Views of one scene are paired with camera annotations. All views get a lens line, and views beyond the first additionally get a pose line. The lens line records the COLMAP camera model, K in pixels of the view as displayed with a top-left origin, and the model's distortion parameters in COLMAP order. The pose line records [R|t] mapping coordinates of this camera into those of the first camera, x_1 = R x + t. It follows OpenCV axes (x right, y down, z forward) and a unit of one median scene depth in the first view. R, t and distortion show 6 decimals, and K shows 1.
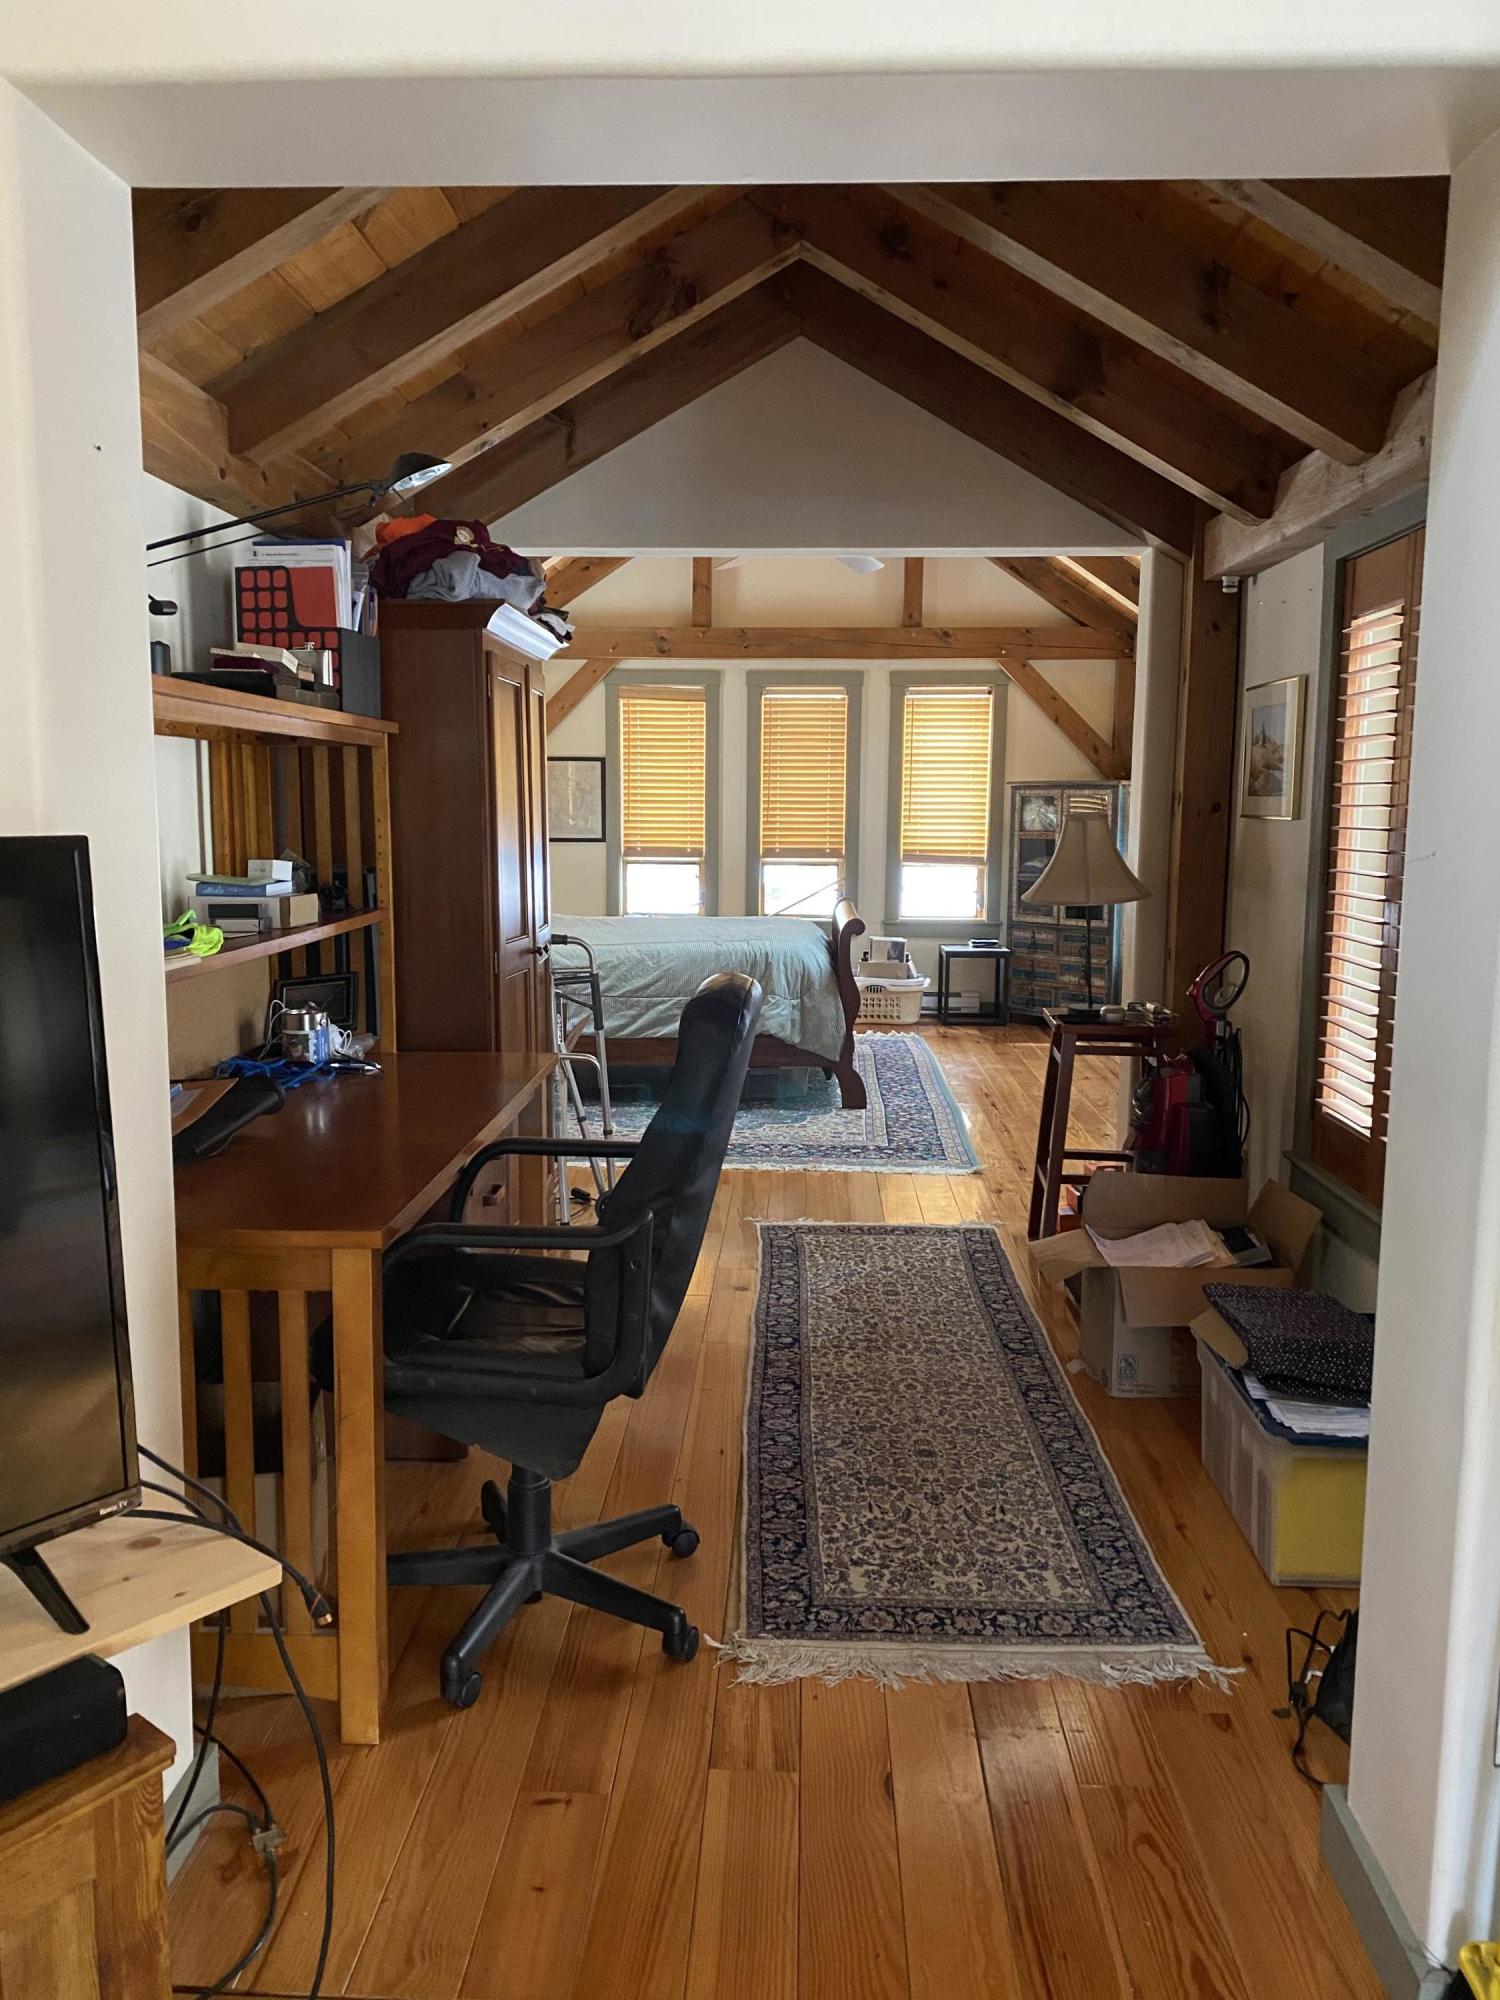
lens RADIAL K [[1519.1, 0, 749.8], [0, 1519.1, 1004.9], [0, 0, 1]] dist [0.040174, -0.004488]
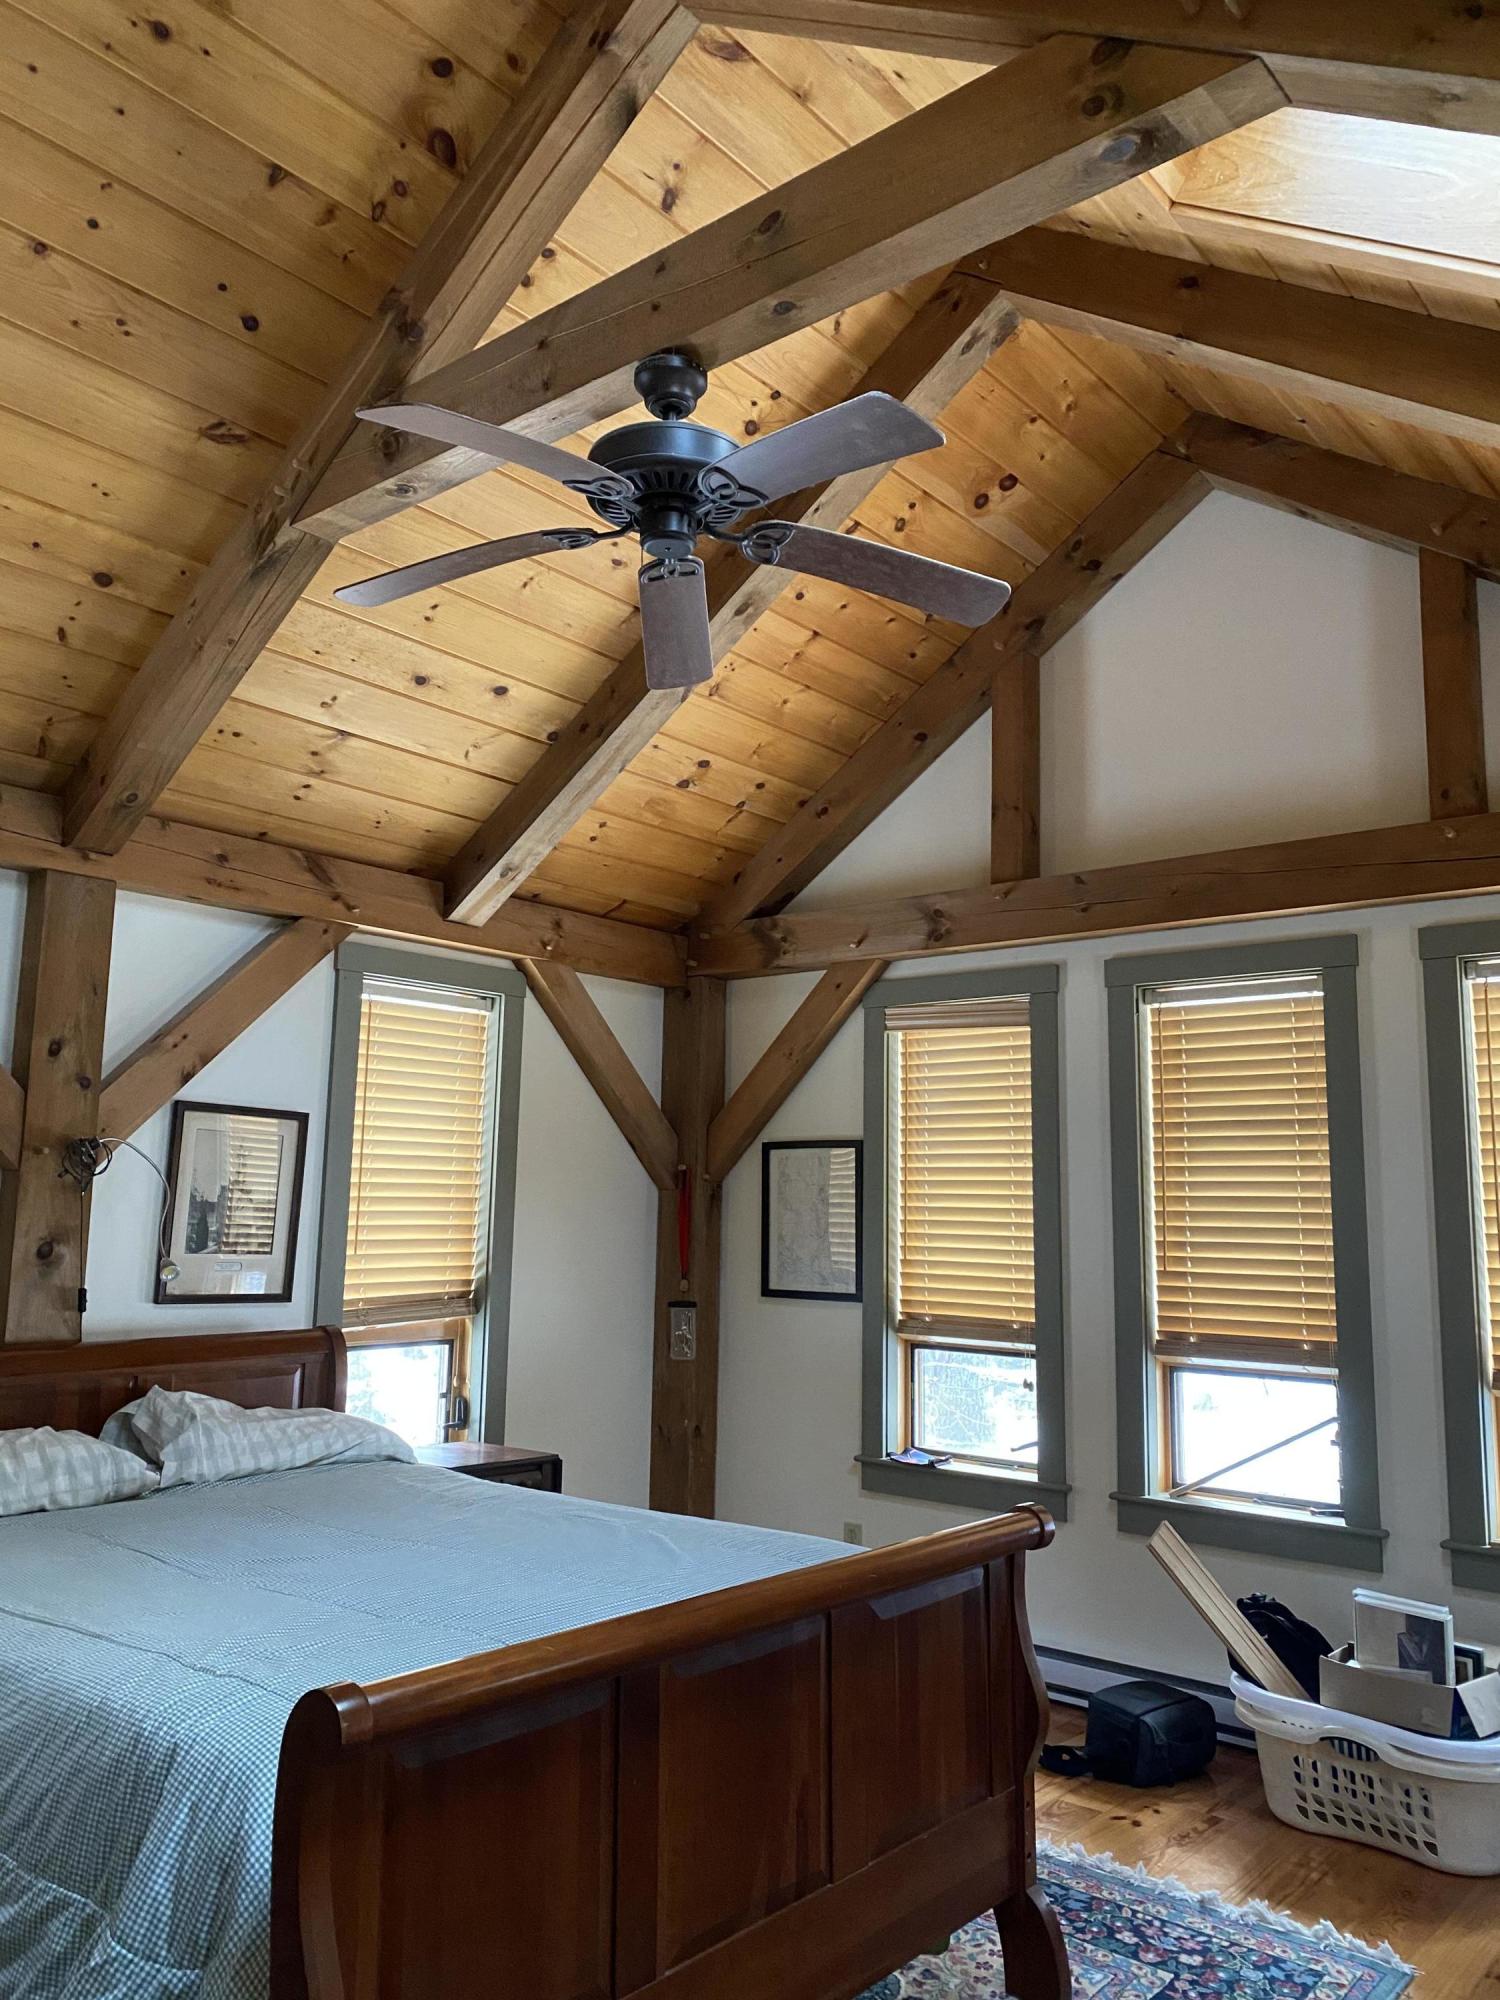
lens RADIAL K [[1519.1, 0, 747.0], [0, 1519.1, 992.5], [0, 0, 1]] dist [0.040174, -0.004488]
pose [[0.788159, -0.077730, -0.610544, 0.201826], [-0.090479, 0.966582, -0.239860, -0.081397], [0.608785, 0.244289, 0.754787, 0.561921]]
